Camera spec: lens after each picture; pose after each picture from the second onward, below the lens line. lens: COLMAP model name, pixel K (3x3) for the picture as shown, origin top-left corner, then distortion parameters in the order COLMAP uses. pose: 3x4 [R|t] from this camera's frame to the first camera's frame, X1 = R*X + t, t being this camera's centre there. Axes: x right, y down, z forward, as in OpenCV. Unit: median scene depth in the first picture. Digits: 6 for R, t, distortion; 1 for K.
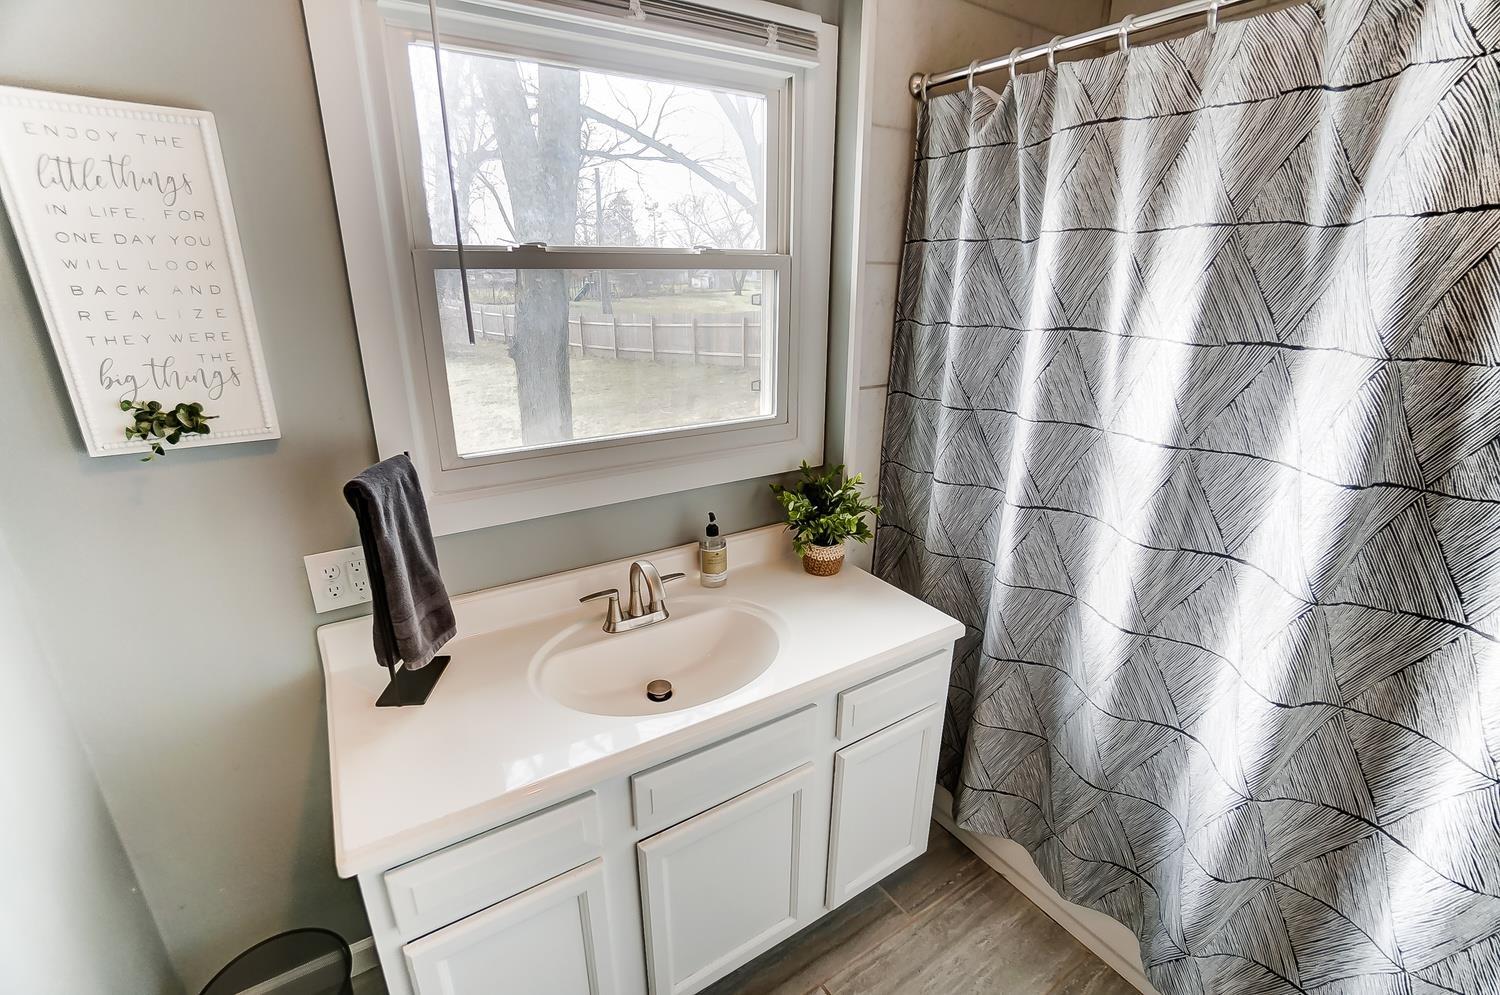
lens RADIAL K [[693.4, 0, 775.5], [0, 693.4, 528.8], [0, 0, 1]] dist [-0.059214, 0.026995]
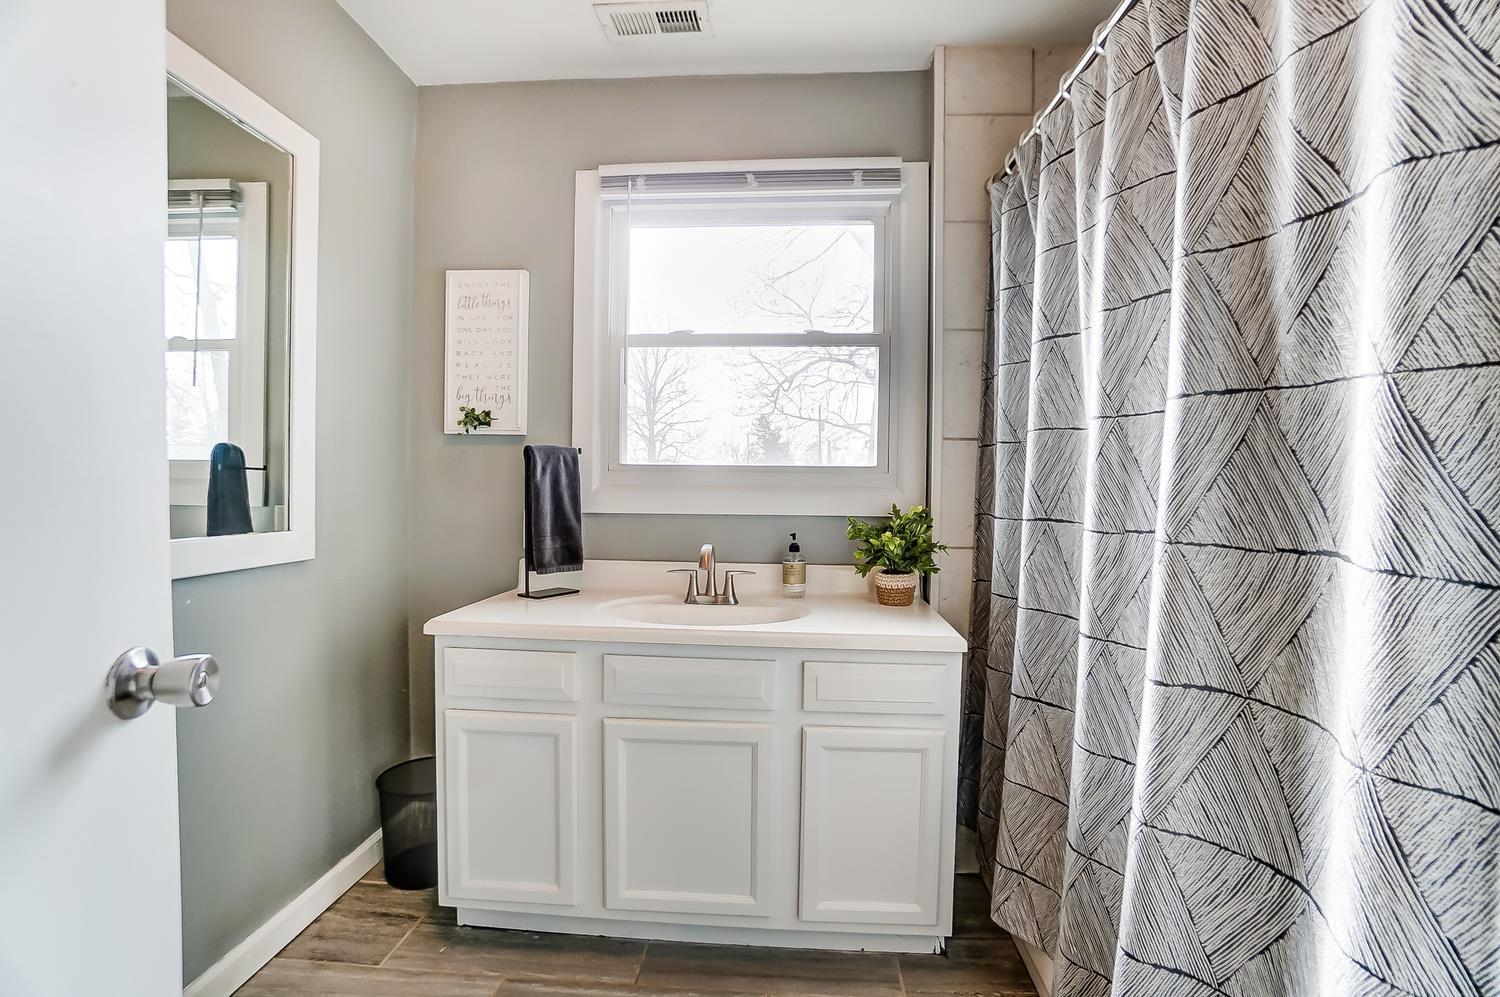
lens RADIAL K [[695.2, 0, 747.5], [0, 695.2, 505.8], [0, 0, 1]] dist [-0.053064, 0.020870]
pose [[0.788821, 0.020574, -0.614278, 0.840898], [-0.217707, 0.943994, -0.247950, 0.361121], [0.574773, 0.329321, 0.749122, 0.054274]]
